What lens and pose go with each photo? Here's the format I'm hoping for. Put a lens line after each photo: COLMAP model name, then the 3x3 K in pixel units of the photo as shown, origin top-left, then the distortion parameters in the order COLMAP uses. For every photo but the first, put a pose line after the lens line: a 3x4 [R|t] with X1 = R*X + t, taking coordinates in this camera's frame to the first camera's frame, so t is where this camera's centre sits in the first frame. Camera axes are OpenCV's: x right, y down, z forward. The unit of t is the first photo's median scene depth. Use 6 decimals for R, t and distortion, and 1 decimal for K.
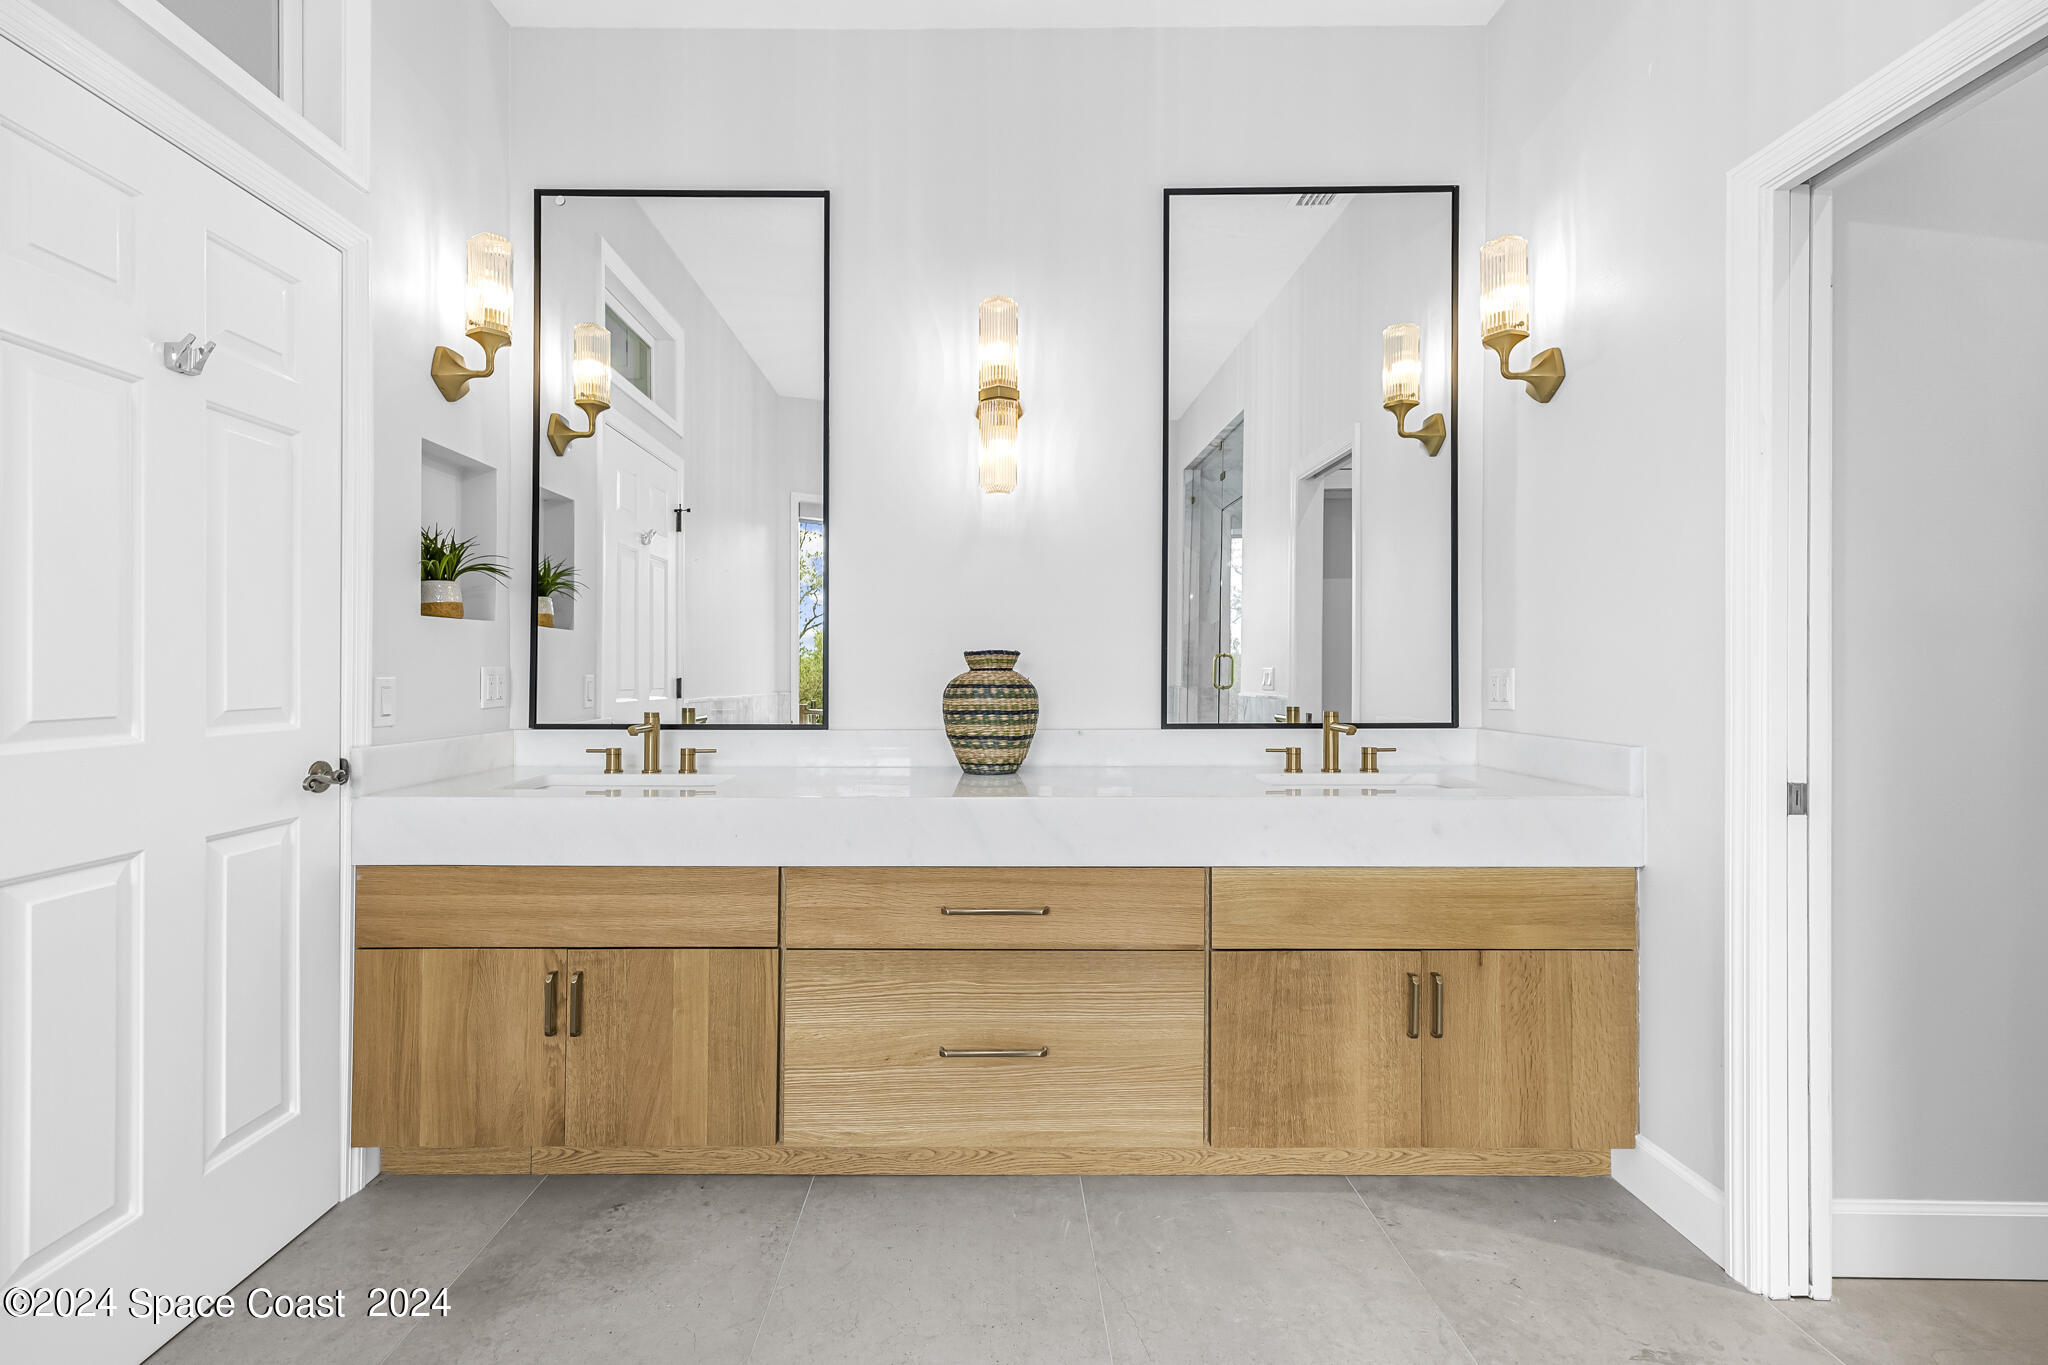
lens RADIAL K [[873.9, 0, 1013.0], [0, 873.9, 678.3], [0, 0, 1]] dist [0.000401, -0.000439]
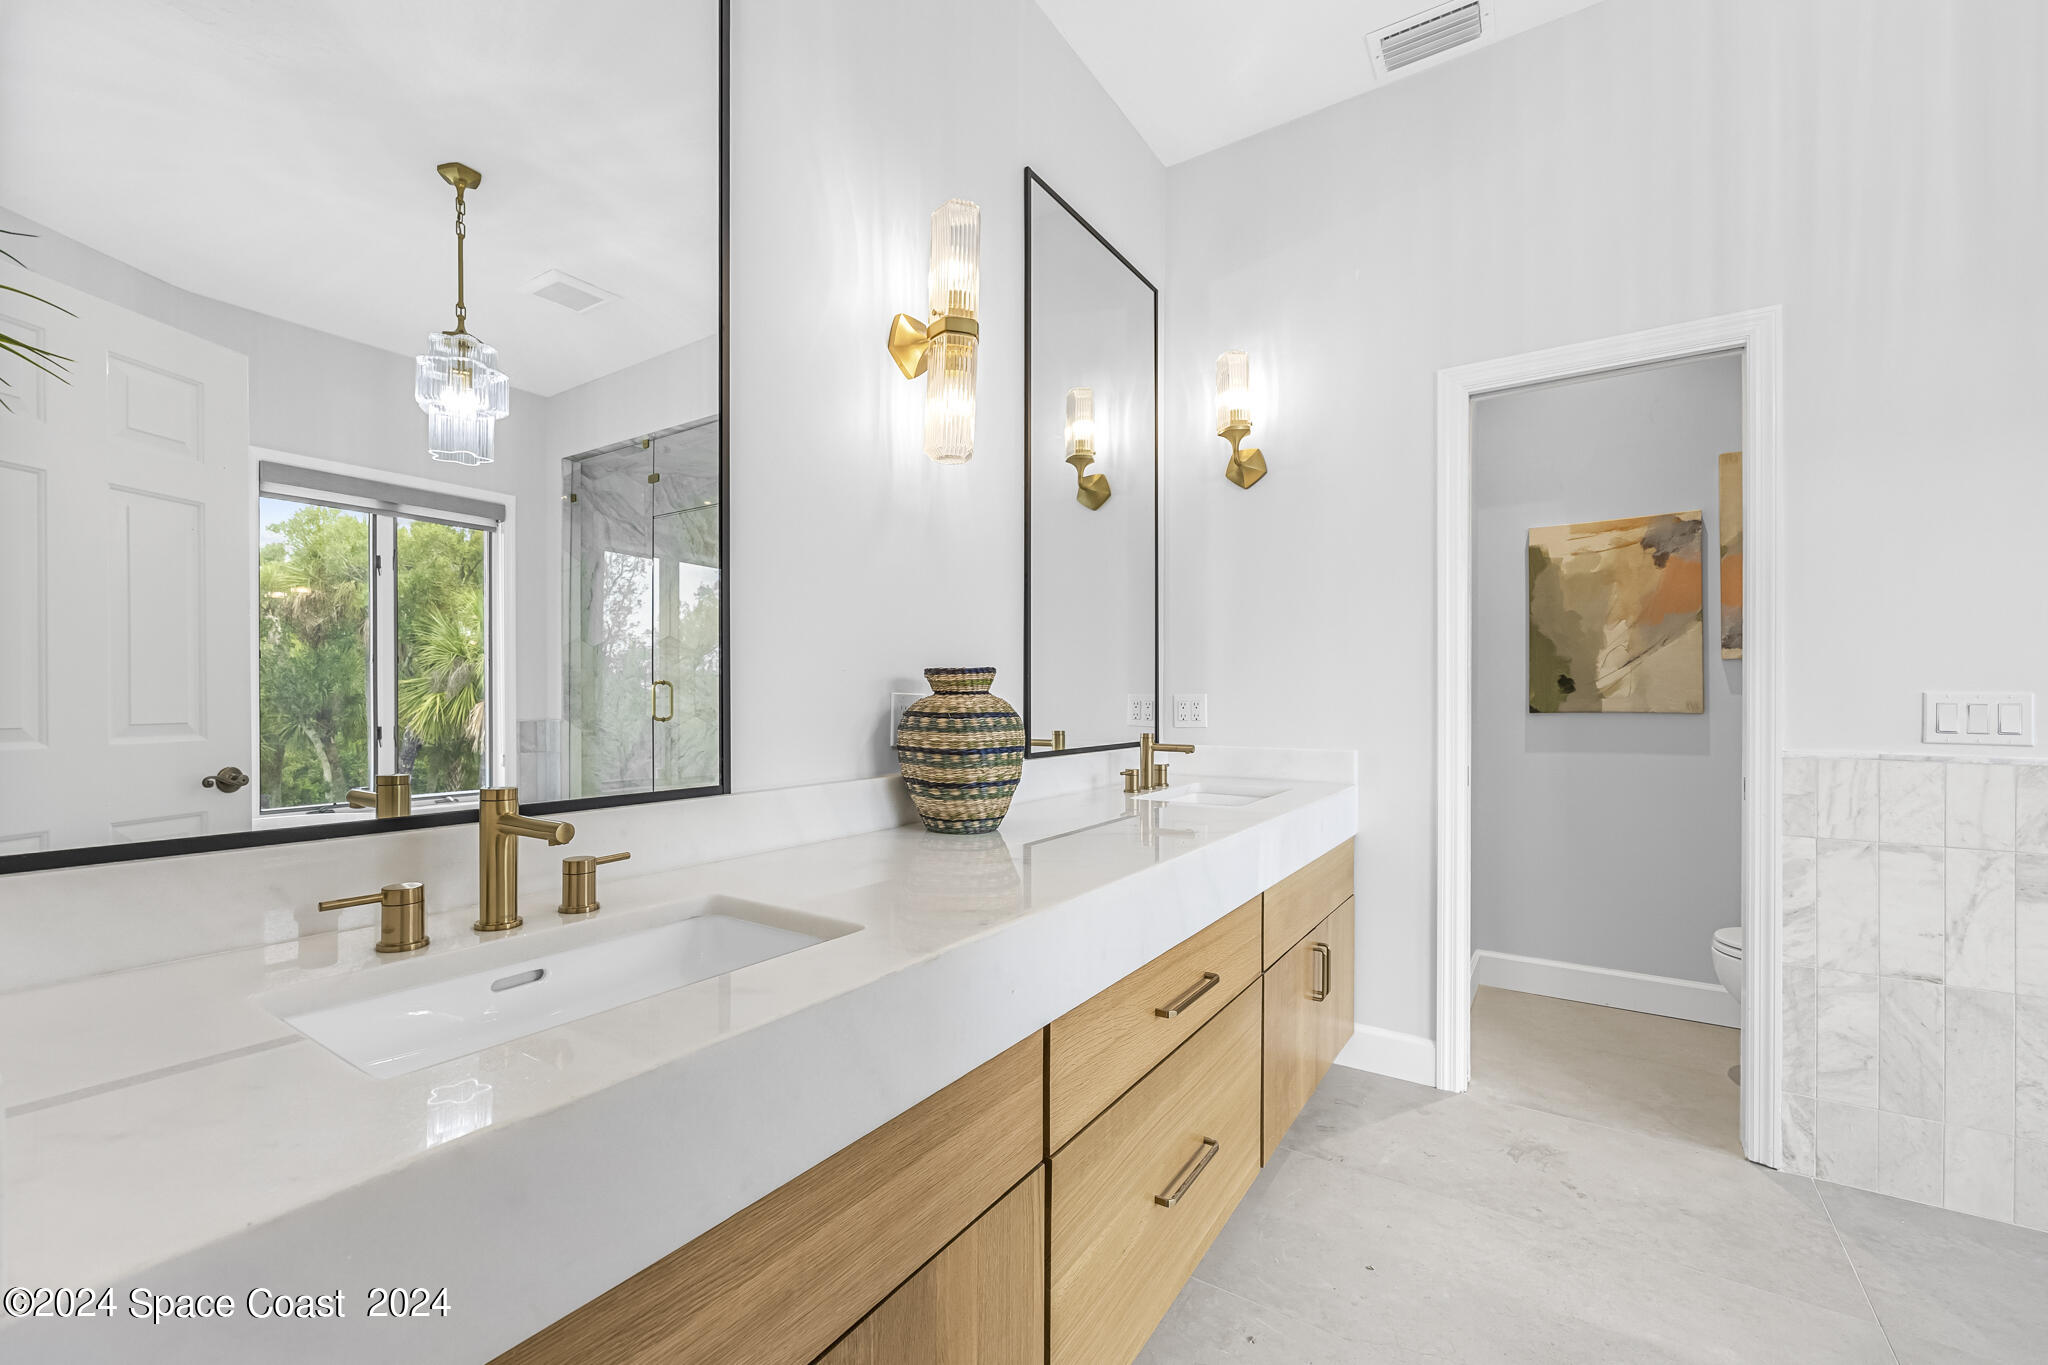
lens RADIAL K [[833.7, 0, 1019.9], [0, 833.7, 706.1], [0, 0, 1]] dist [-0.001917, -0.000039]
pose [[0.587677, -0.008733, 0.809049, -0.581837], [0.011011, 0.999935, 0.002796, -0.000595], [-0.809021, 0.007265, 0.587735, 0.541136]]
